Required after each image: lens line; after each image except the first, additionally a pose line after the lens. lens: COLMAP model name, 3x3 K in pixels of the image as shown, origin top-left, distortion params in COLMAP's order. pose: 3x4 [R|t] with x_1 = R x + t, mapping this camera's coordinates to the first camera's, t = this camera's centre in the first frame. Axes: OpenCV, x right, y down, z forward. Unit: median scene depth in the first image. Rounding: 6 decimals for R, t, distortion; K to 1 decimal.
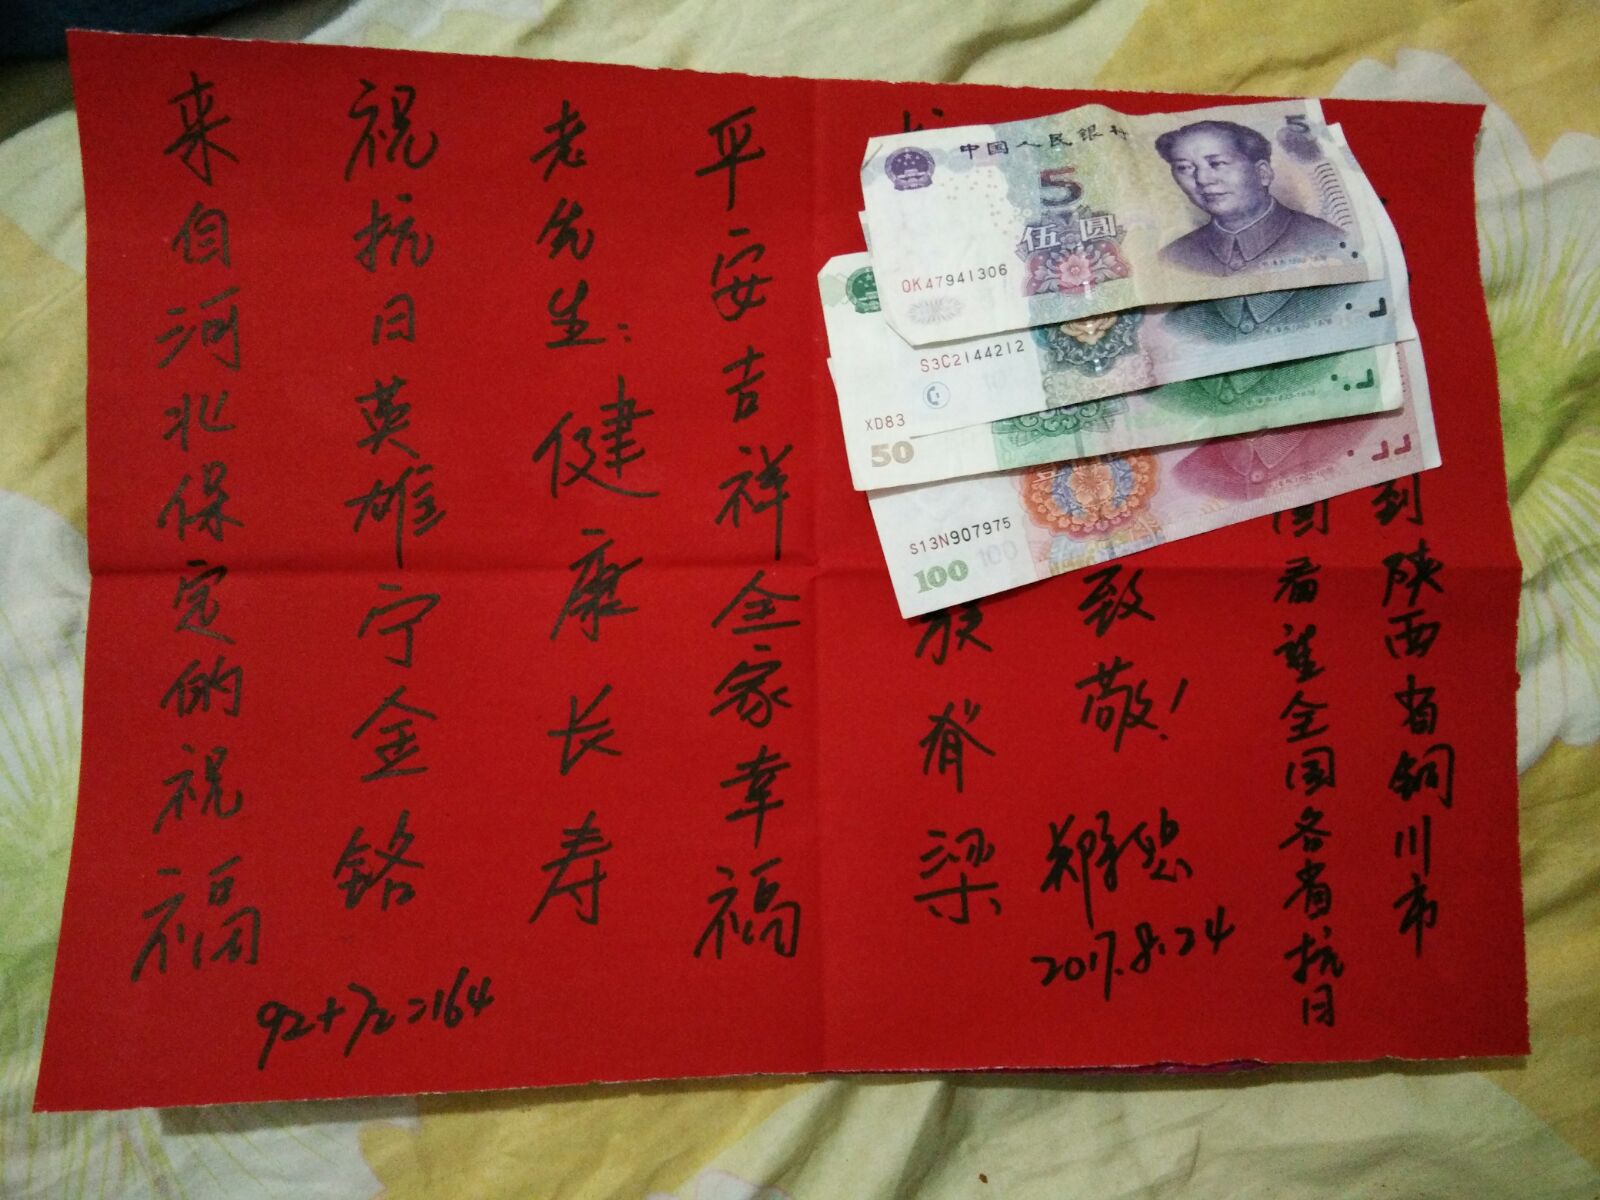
lens RADIAL K [[1288.6, 0, 811.1], [0, 1288.6, 600.4], [0, 0, 1]] dist [0.109780, -0.178702]
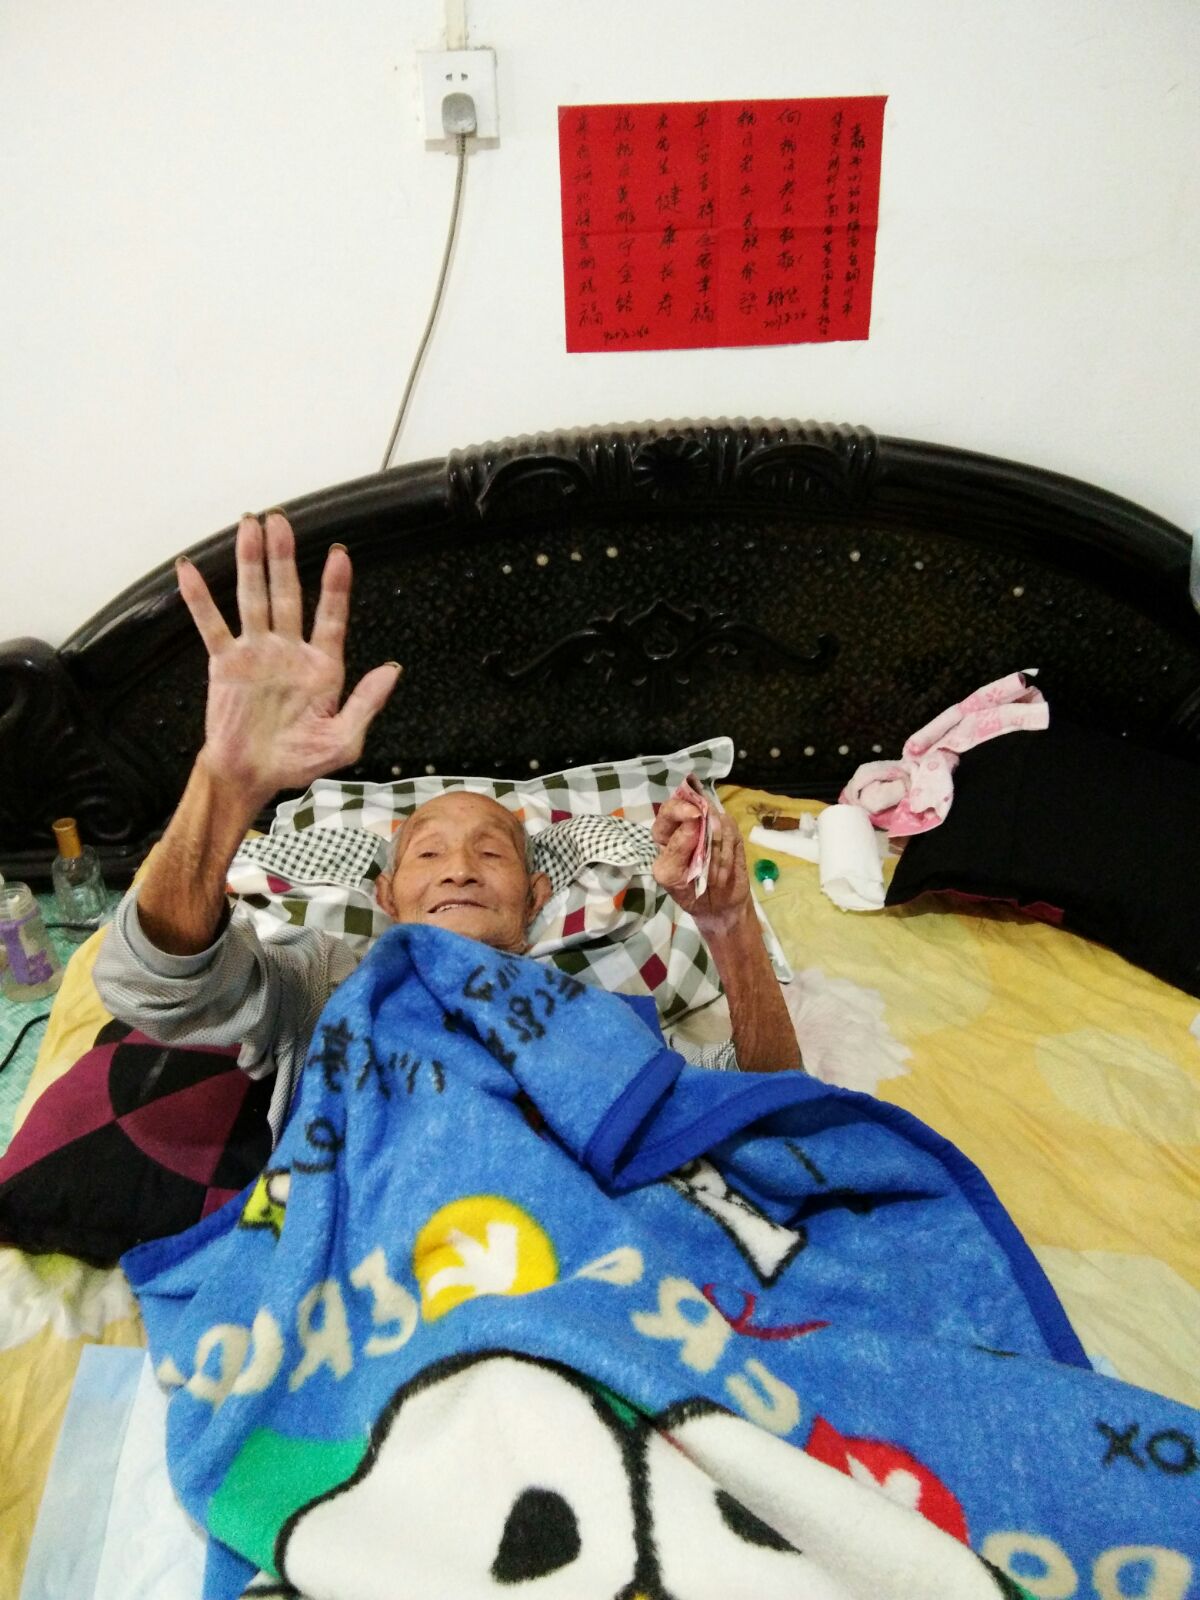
lens RADIAL K [[1288.6, 0, 600.0], [0, 1288.6, 800.0], [0, 0, 1]] dist [0.109780, -0.178702]
pose [[0.976613, 0.060087, -0.206440, 0.653037], [0.028488, 0.915528, 0.401245, -0.045786], [0.213111, -0.397742, 0.892404, -3.884851]]
